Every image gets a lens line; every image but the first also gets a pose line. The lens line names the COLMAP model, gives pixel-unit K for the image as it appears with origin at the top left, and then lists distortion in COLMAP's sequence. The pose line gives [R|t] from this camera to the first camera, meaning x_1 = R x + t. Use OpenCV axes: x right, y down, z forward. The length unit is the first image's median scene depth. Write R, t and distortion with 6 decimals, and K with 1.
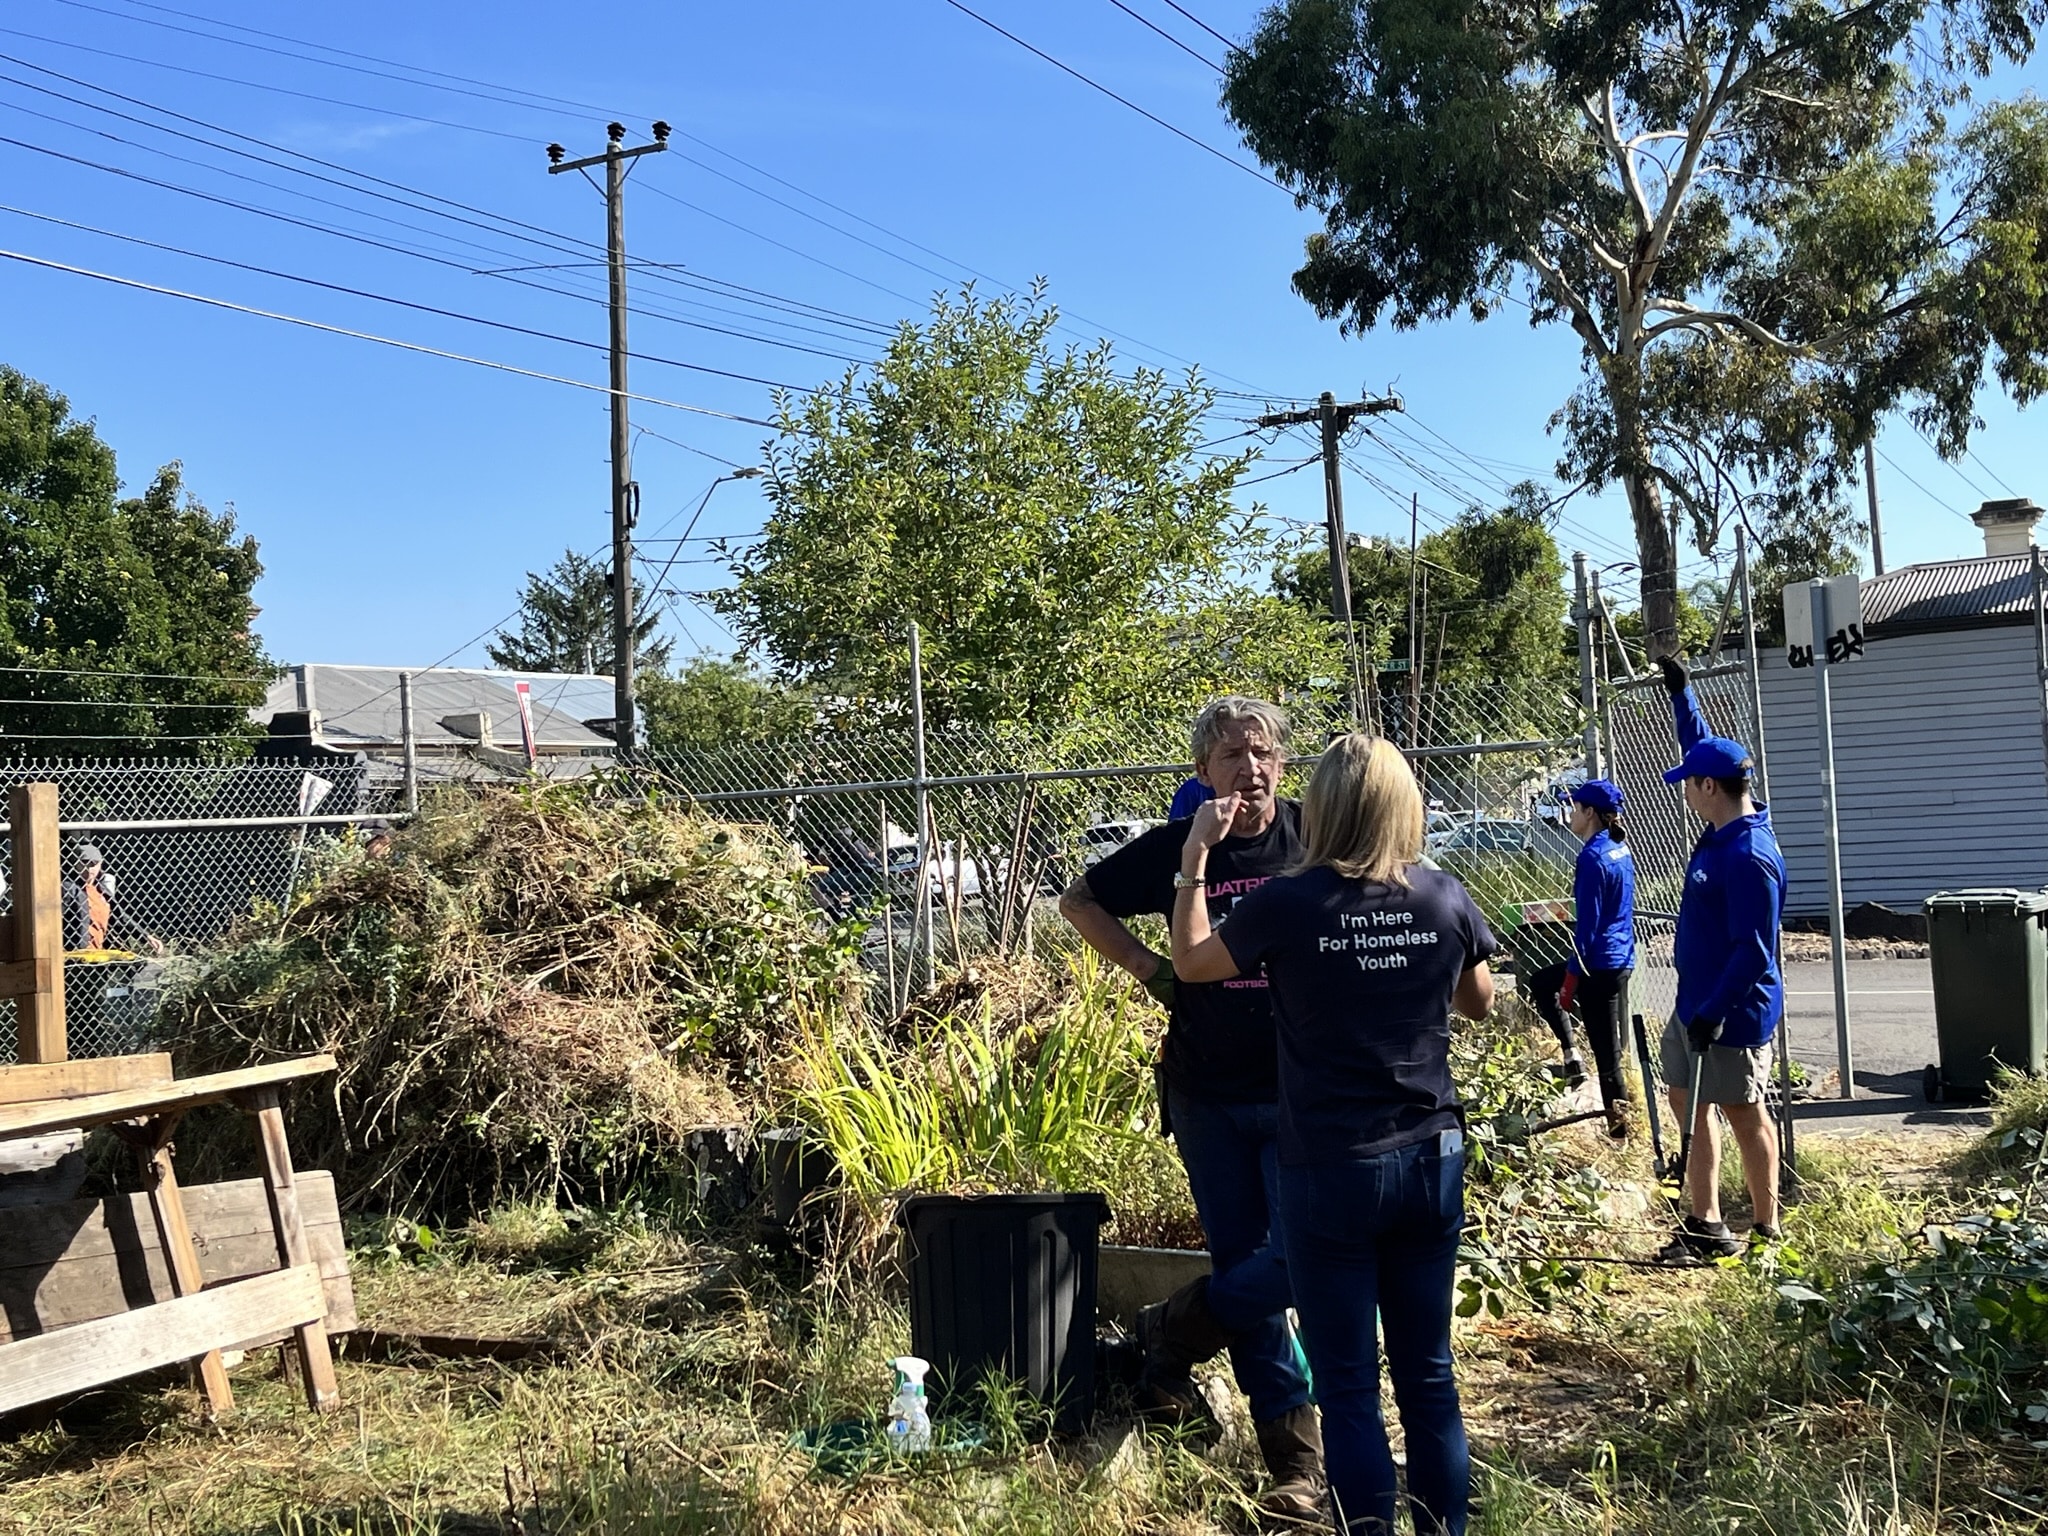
lens RADIAL K [[2460.6, 0, 1022.2], [0, 2460.6, 774.1], [0, 0, 1]] dist [-0.001809, 0.000000]
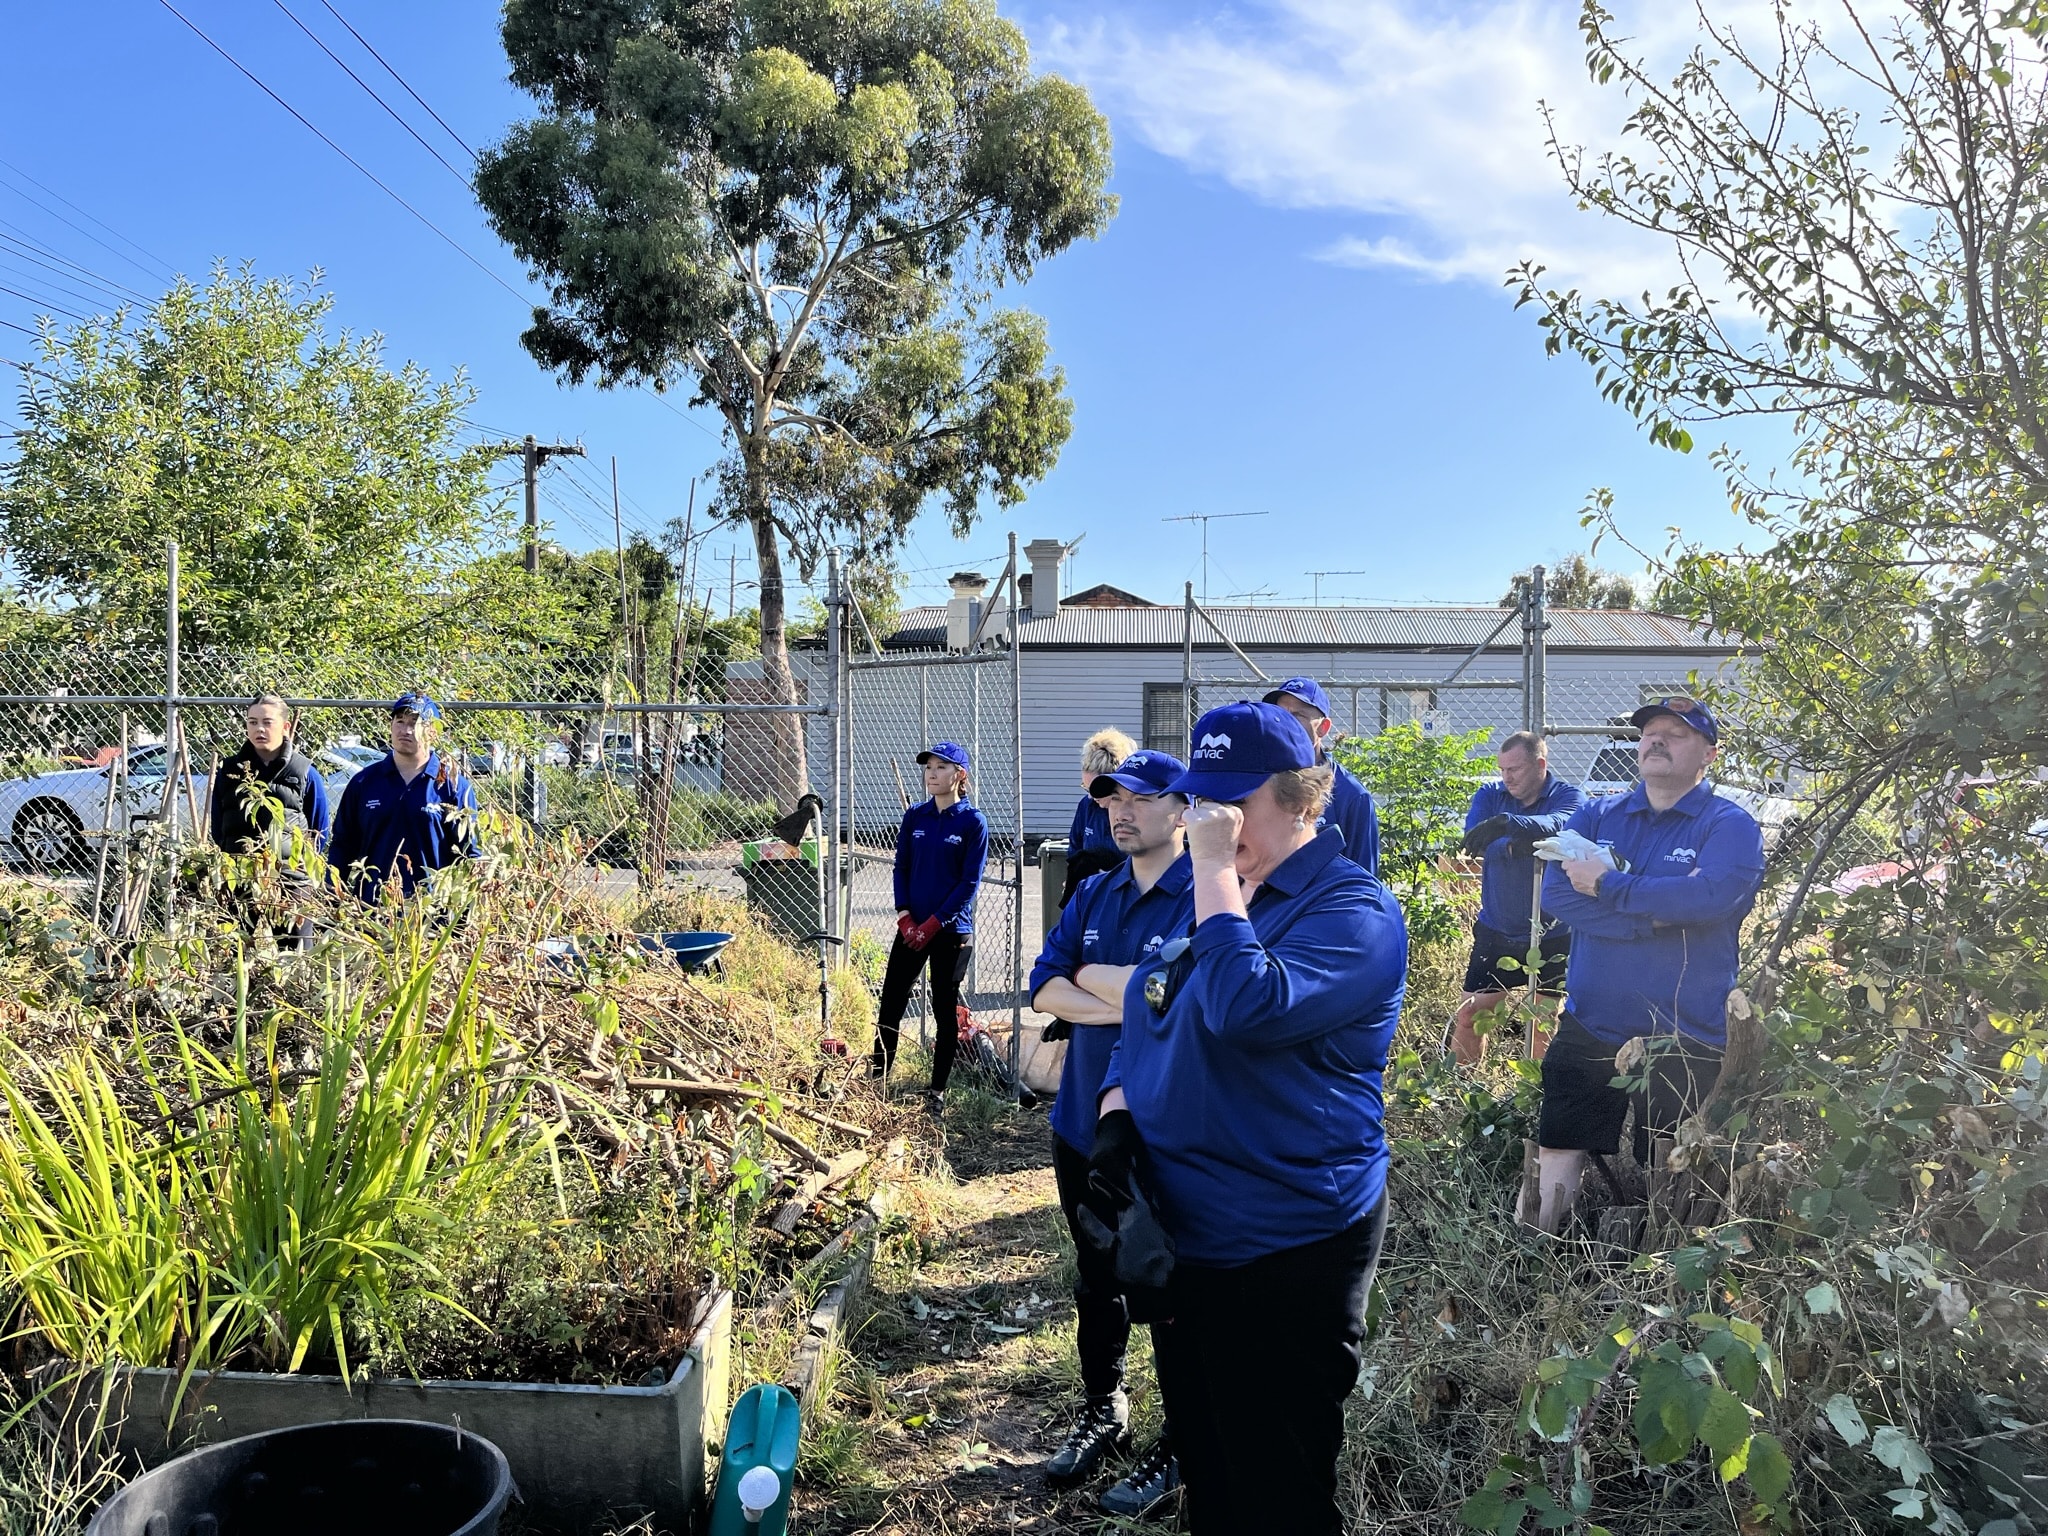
lens RADIAL K [[1558.1, 0, 1016.7], [0, 1558.1, 769.1], [0, 0, 1]] dist [0.030355, 0.001234]
pose [[0.896883, 0.058753, 0.438347, -0.005187], [-0.071530, 0.997358, 0.012676, -0.000620], [-0.436444, -0.042724, 0.898716, 0.121639]]
